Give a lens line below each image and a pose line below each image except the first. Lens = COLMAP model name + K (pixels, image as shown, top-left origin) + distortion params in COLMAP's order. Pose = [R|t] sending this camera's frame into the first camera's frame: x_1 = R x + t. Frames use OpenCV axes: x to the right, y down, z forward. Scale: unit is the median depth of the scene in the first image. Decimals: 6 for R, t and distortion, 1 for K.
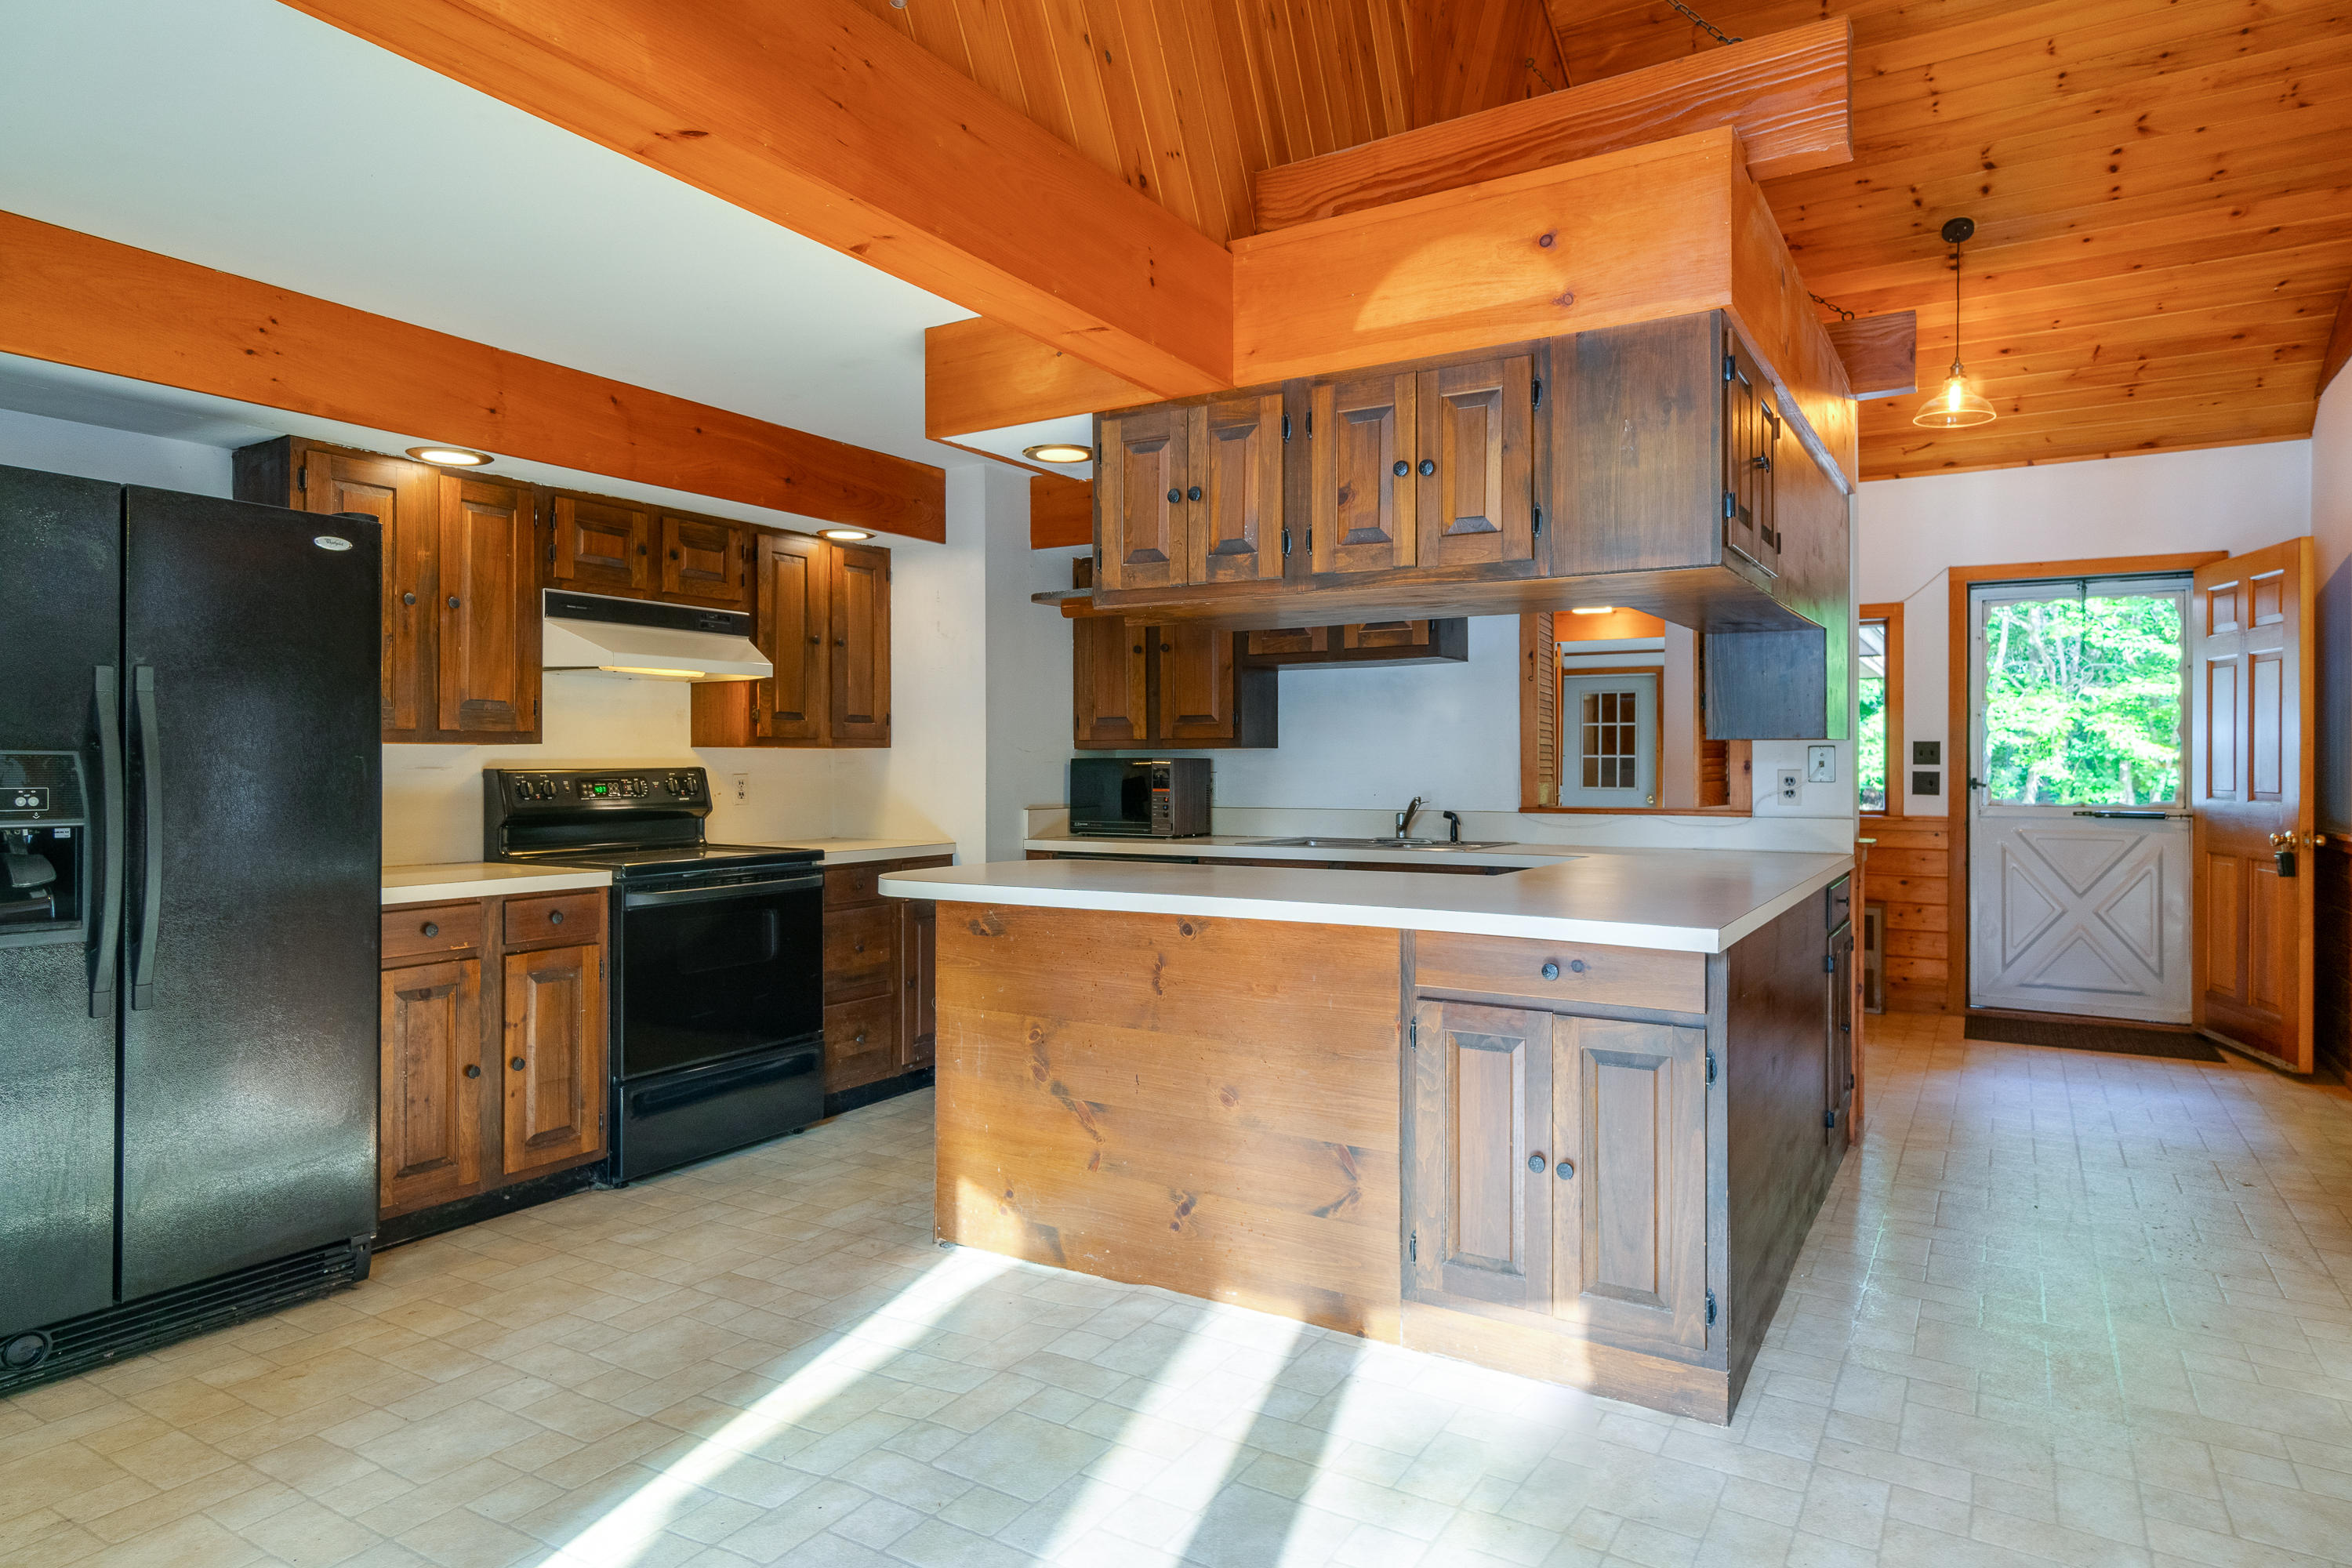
lens RADIAL K [[1319.1, 0, 1183.5], [0, 1319.1, 770.8], [0, 0, 1]] dist [0.003517, 0.000839]
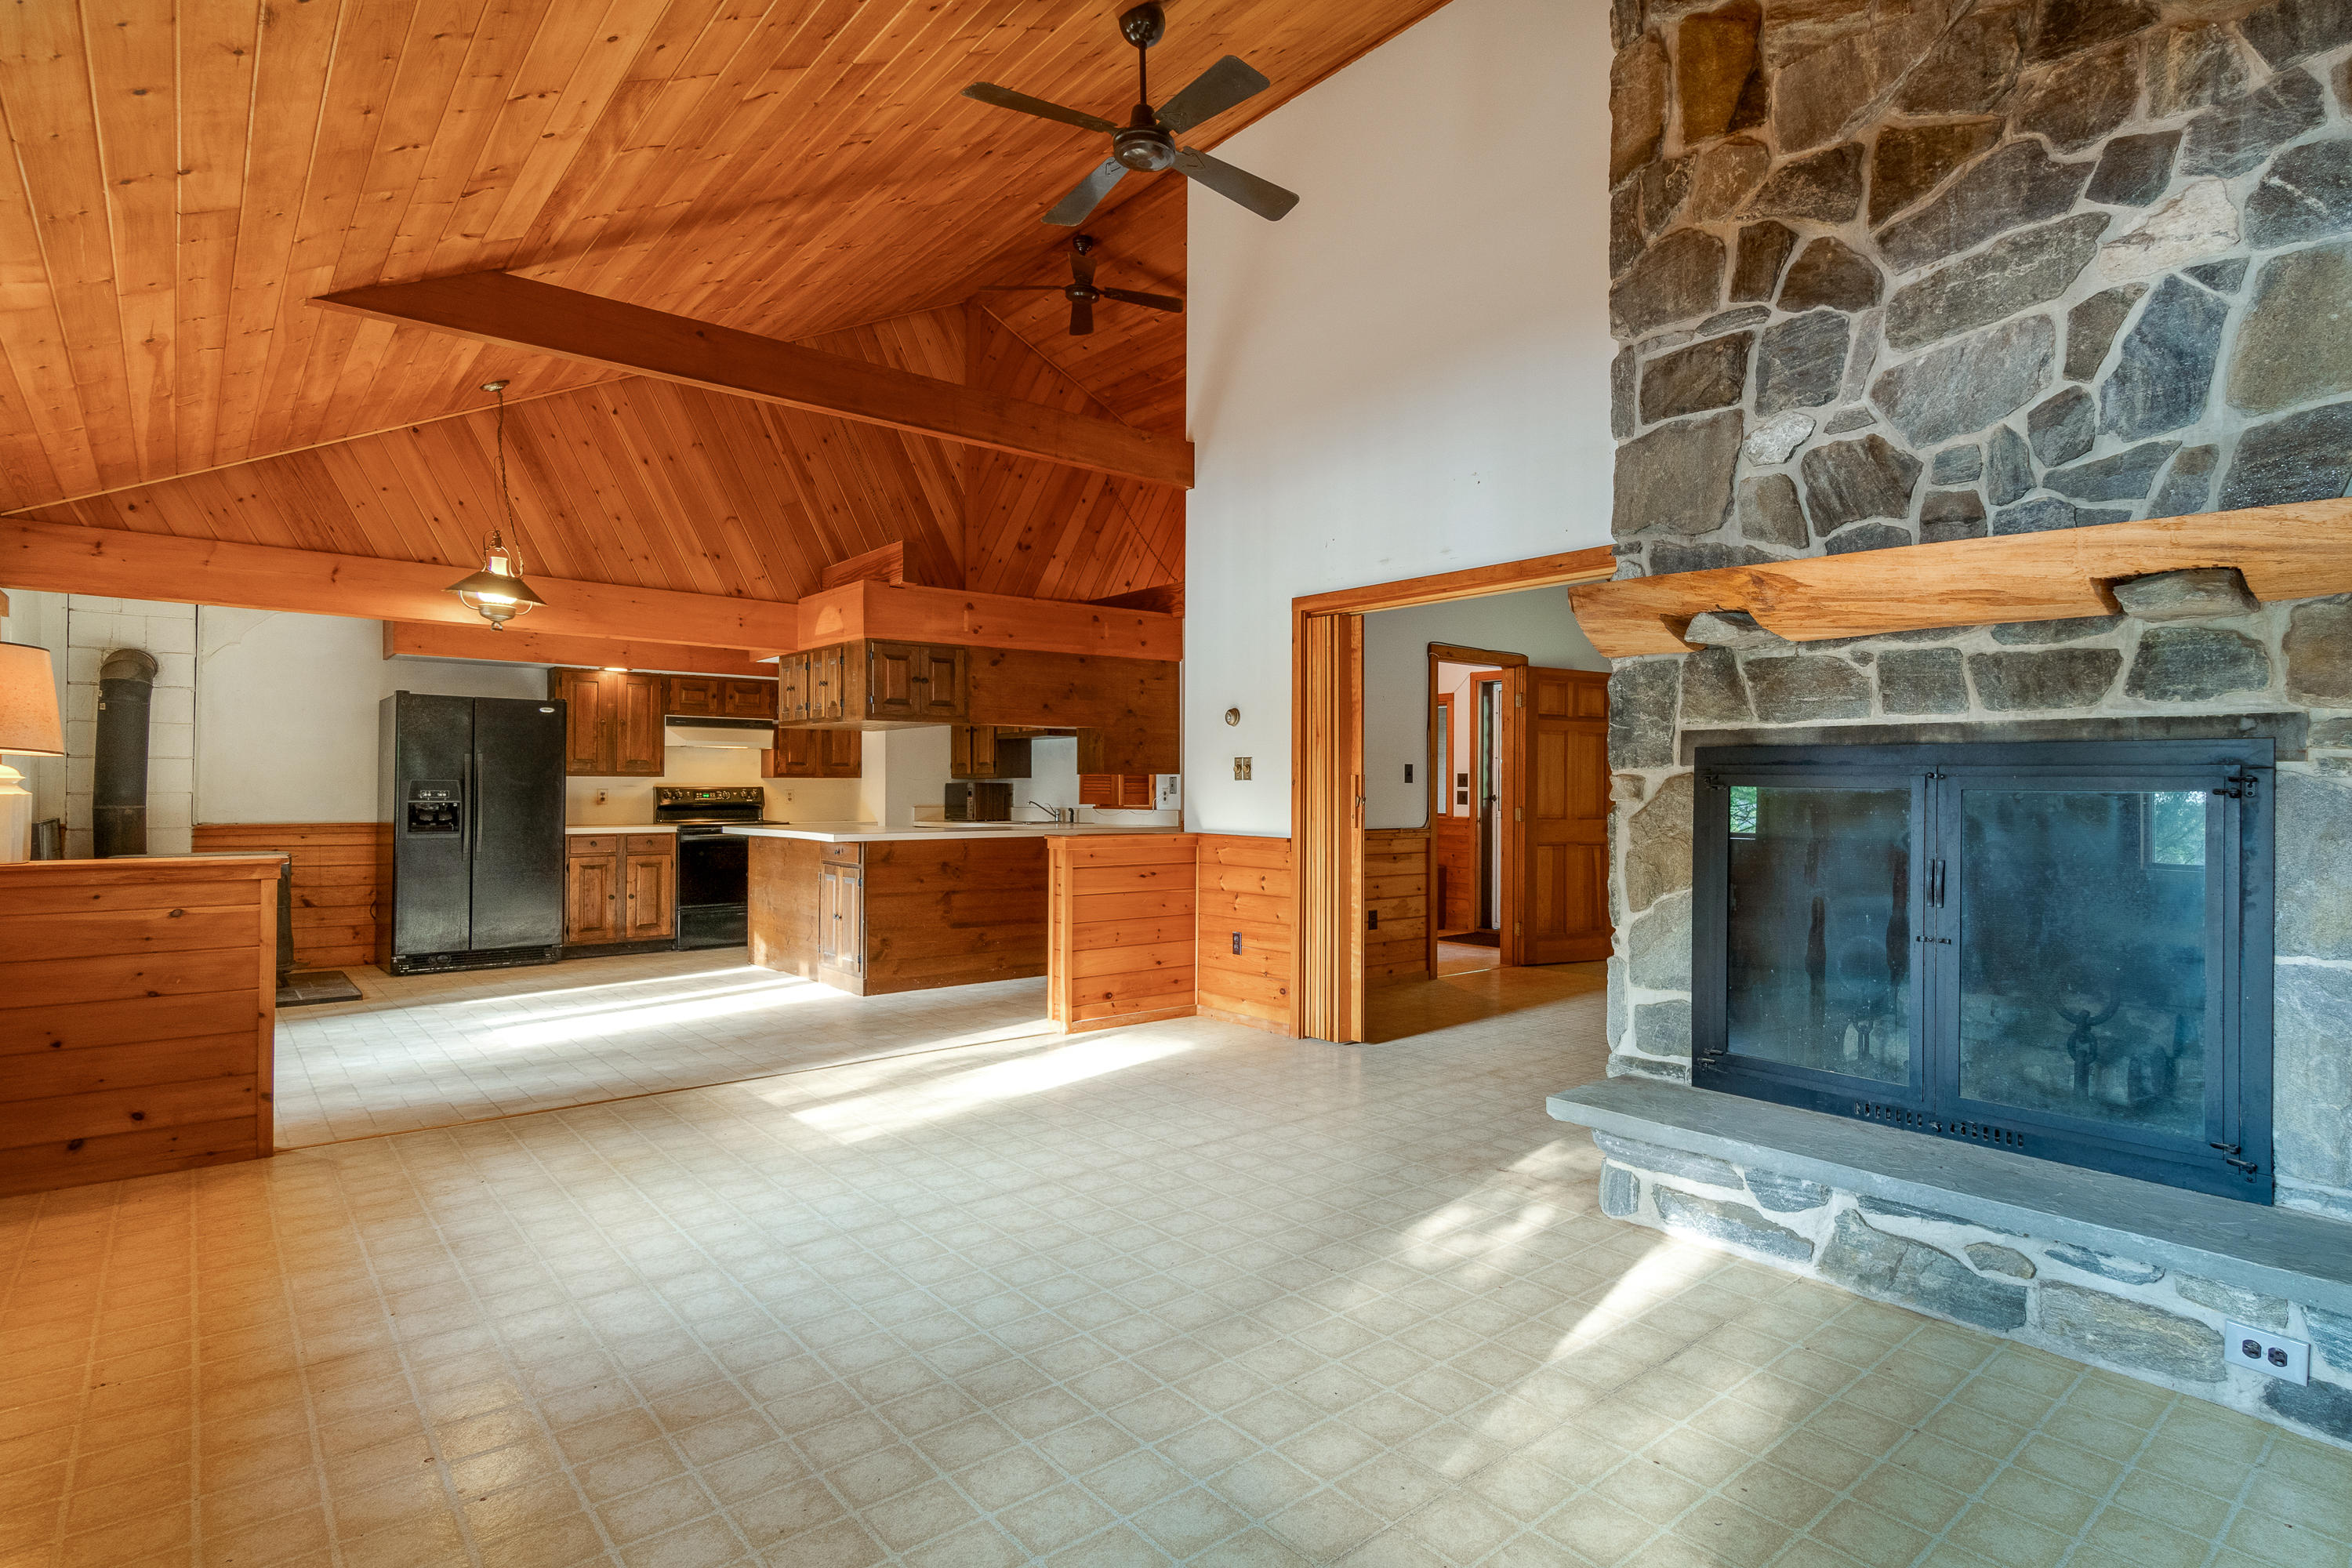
lens RADIAL K [[963.1, 0, 1170.7], [0, 963.1, 789.2], [0, 0, 1]] dist [-0.002134, -0.000064]
pose [[0.971971, 0.001101, -0.235099, 0.888957], [-0.002395, 0.999984, -0.005215, 0.010350], [0.235090, 0.005632, 0.971957, -0.558379]]
